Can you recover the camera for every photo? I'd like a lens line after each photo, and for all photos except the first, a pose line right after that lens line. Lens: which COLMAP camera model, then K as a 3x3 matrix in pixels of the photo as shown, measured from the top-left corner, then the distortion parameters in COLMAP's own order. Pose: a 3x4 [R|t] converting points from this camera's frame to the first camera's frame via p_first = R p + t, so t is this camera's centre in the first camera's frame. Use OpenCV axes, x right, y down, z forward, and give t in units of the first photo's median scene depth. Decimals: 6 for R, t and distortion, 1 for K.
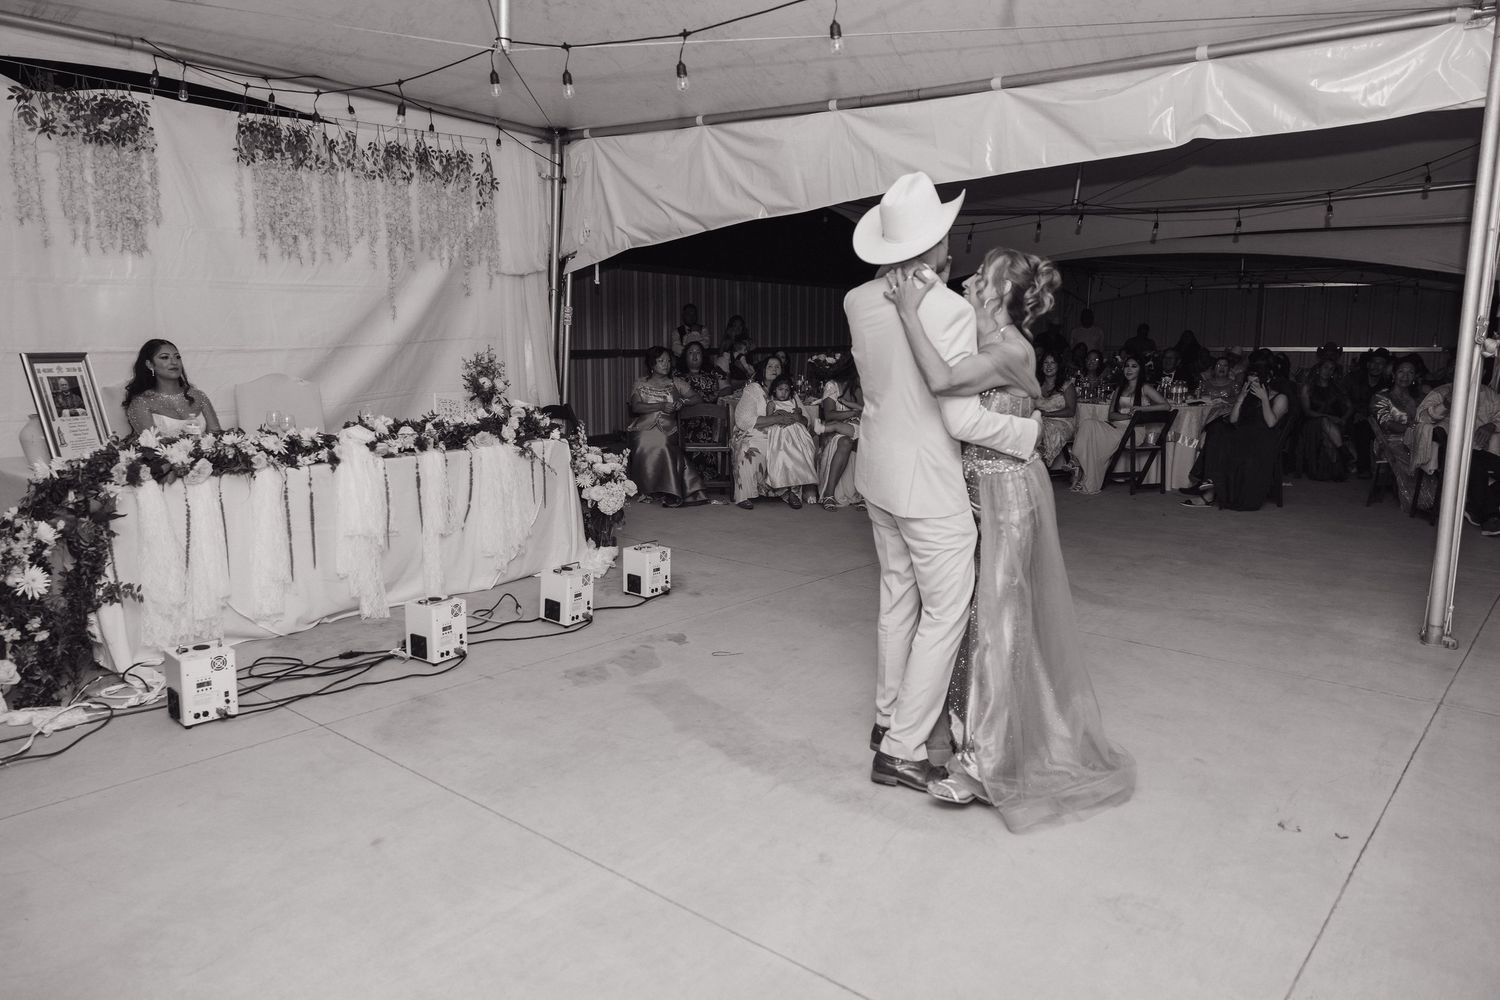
lens RADIAL K [[1045.4, 0, 750.0], [0, 1045.4, 500.0], [0, 0, 1]] dist [-0.006372, 0.002415]
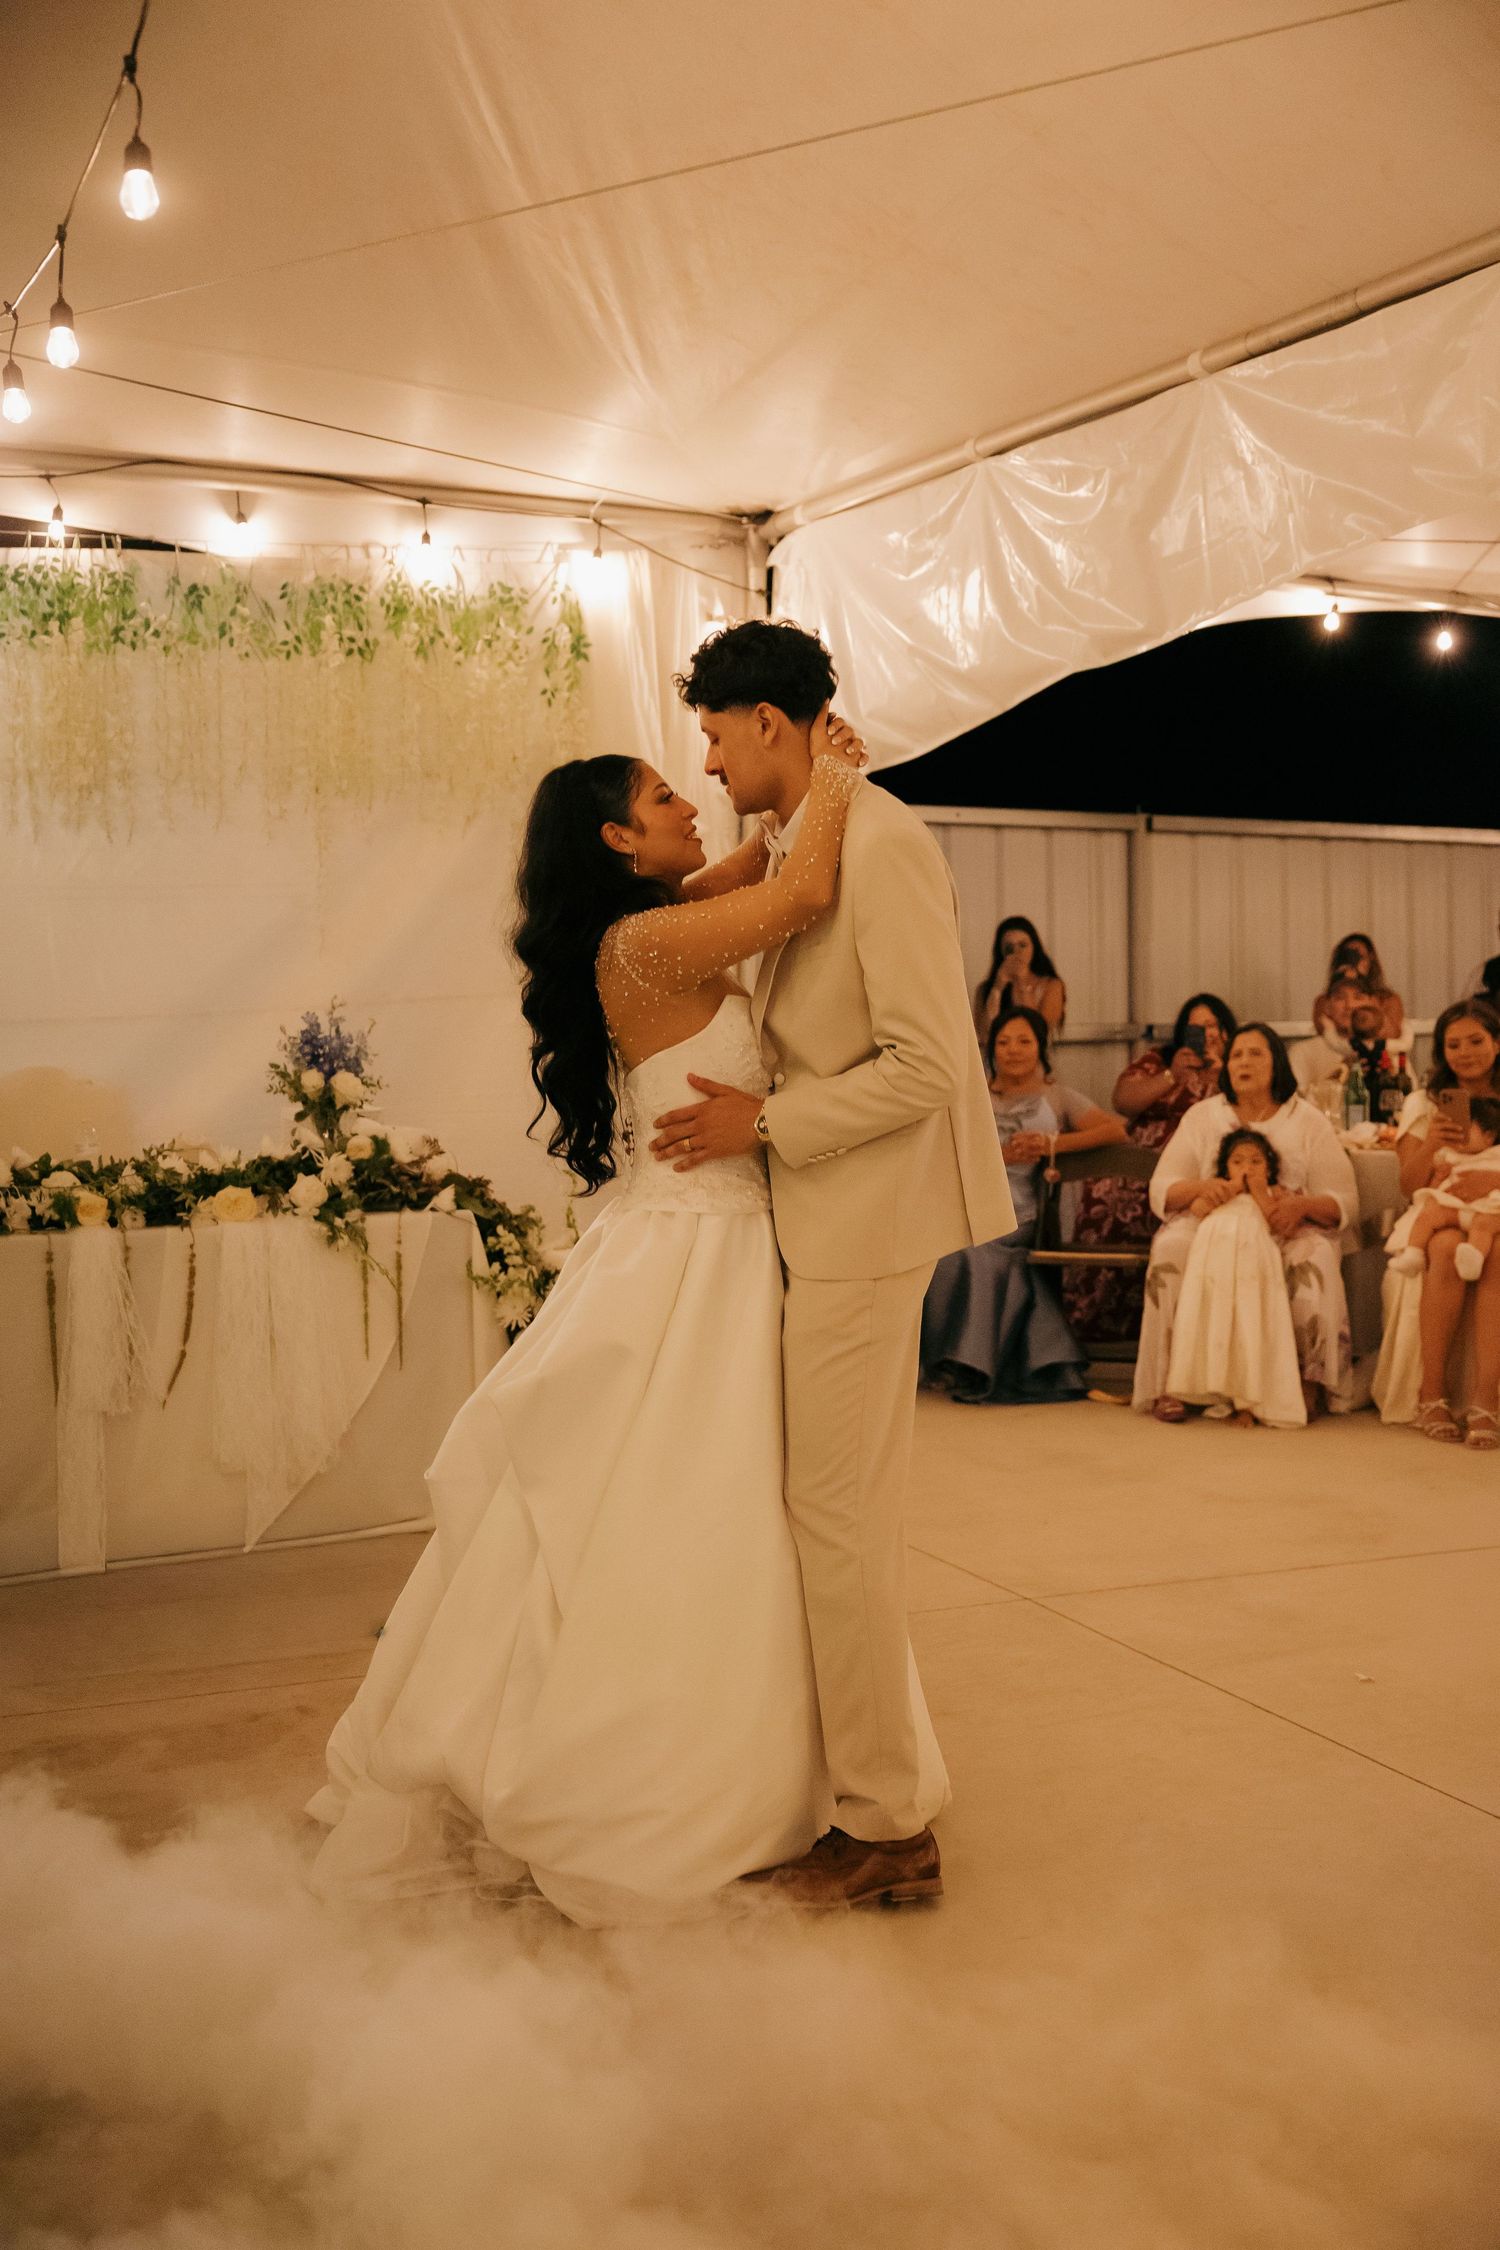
lens RADIAL K [[2427.6, 0, 750.0], [0, 2427.6, 1125.0], [0, 0, 1]] dist [-0.026744, -0.018714]
pose [[0.878603, 0.003435, -0.477540, 0.320007], [-0.056997, 0.993580, -0.097720, -0.002961], [0.474139, 0.113075, 0.873159, 0.156280]]
